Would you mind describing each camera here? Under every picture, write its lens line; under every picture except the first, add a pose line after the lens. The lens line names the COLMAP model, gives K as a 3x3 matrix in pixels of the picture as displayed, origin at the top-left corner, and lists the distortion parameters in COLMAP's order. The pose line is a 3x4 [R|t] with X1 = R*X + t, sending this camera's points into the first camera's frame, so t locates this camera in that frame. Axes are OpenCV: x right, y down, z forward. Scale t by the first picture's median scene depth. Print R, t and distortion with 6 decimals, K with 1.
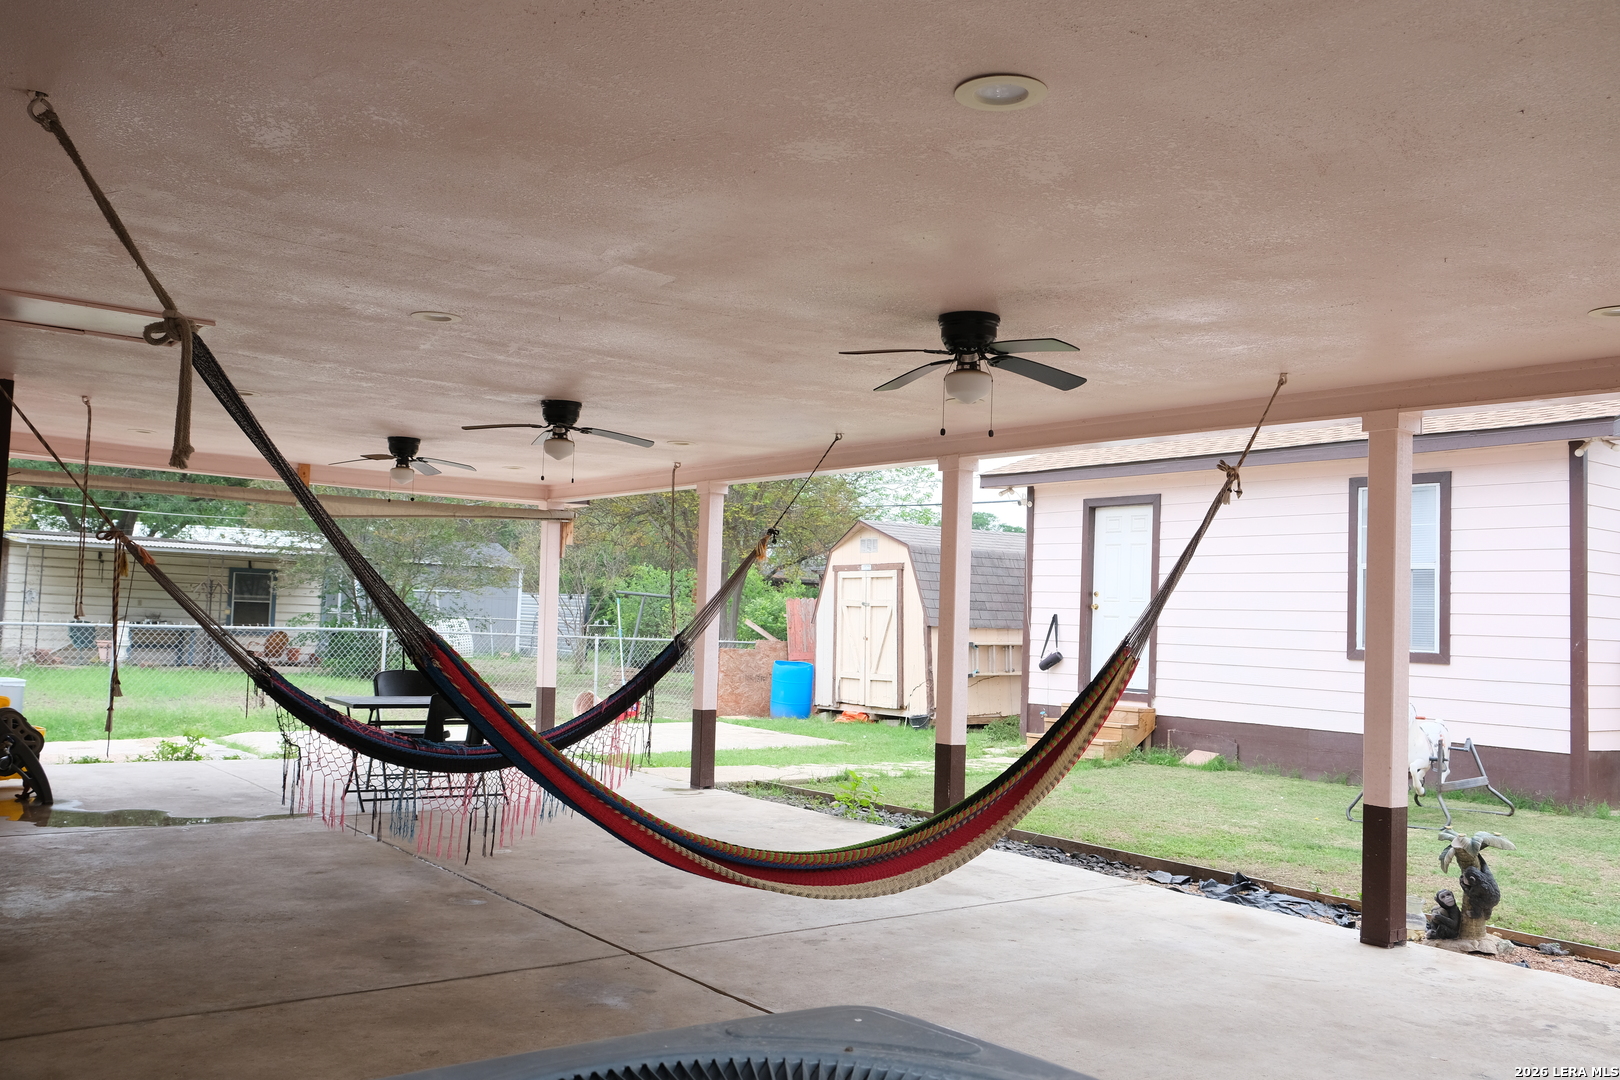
lens RADIAL K [[1351.4, 0, 810.0], [0, 1351.4, 540.0], [0, 0, 1]] dist [-0.051286, -0.000025]
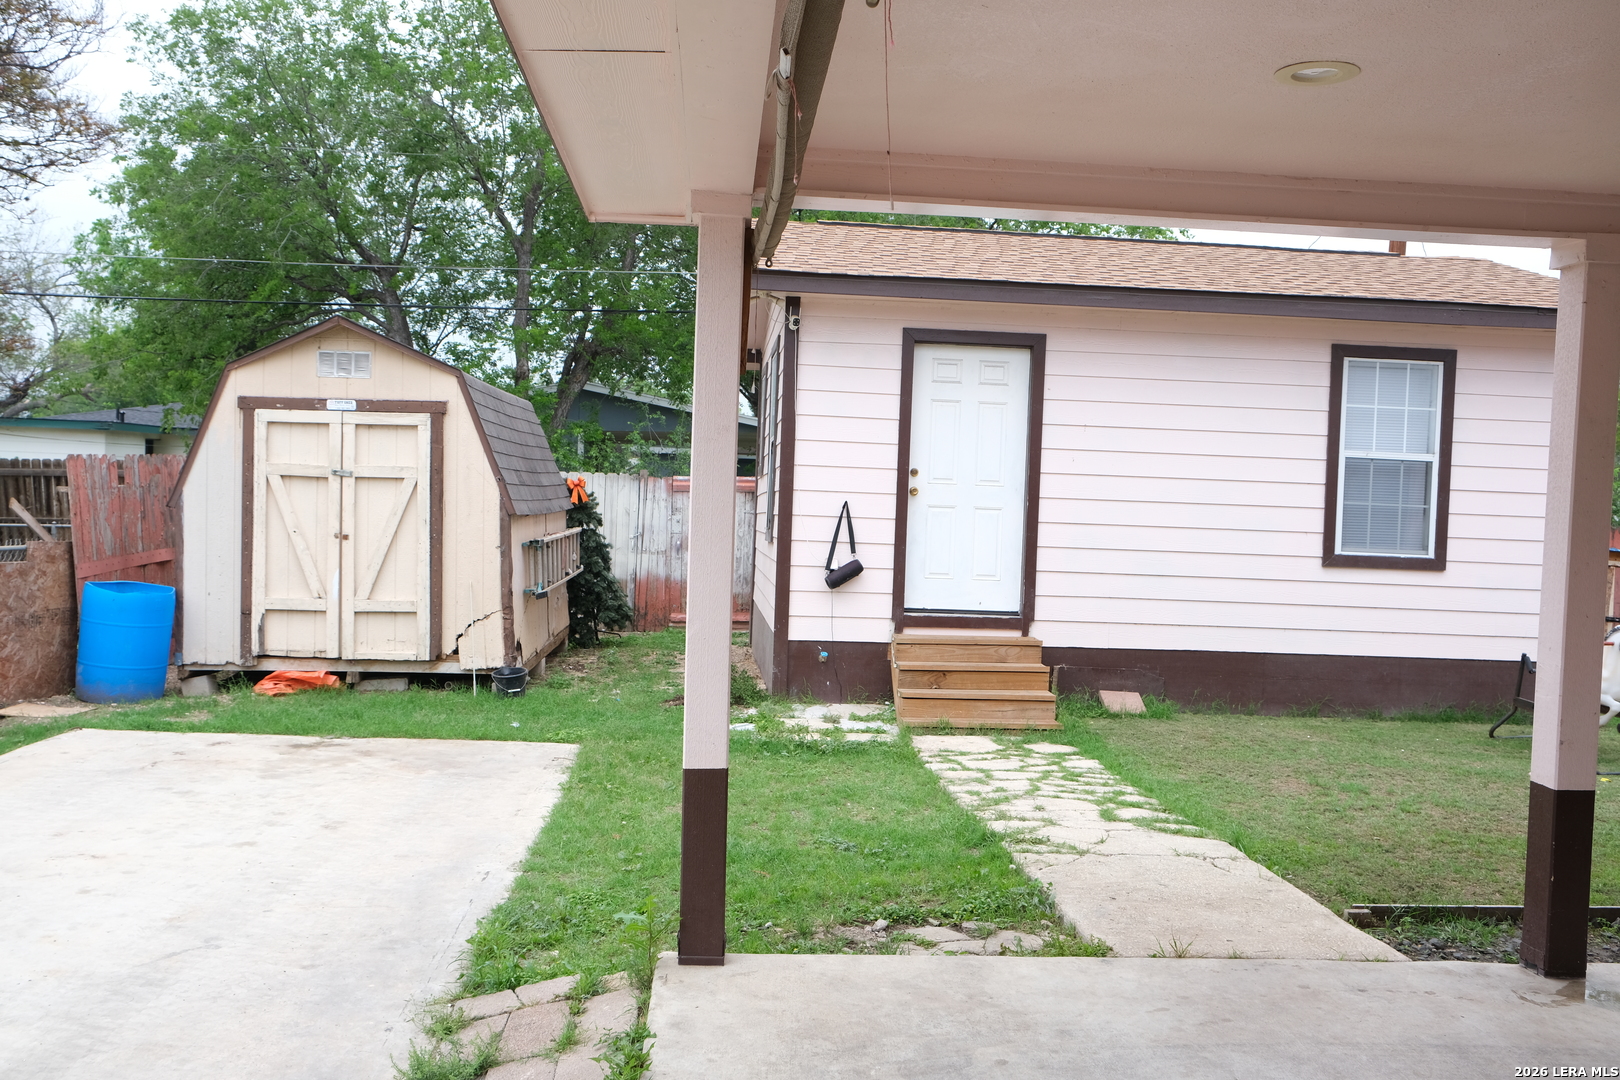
lens RADIAL K [[1351.4, 0, 810.0], [0, 1351.4, 540.0], [0, 0, 1]] dist [-0.051286, -0.000025]
pose [[0.541890, -0.043686, 0.839313, -0.325169], [-0.066442, 0.993296, 0.094598, 0.011323], [-0.837819, -0.107027, 0.535355, 0.582419]]
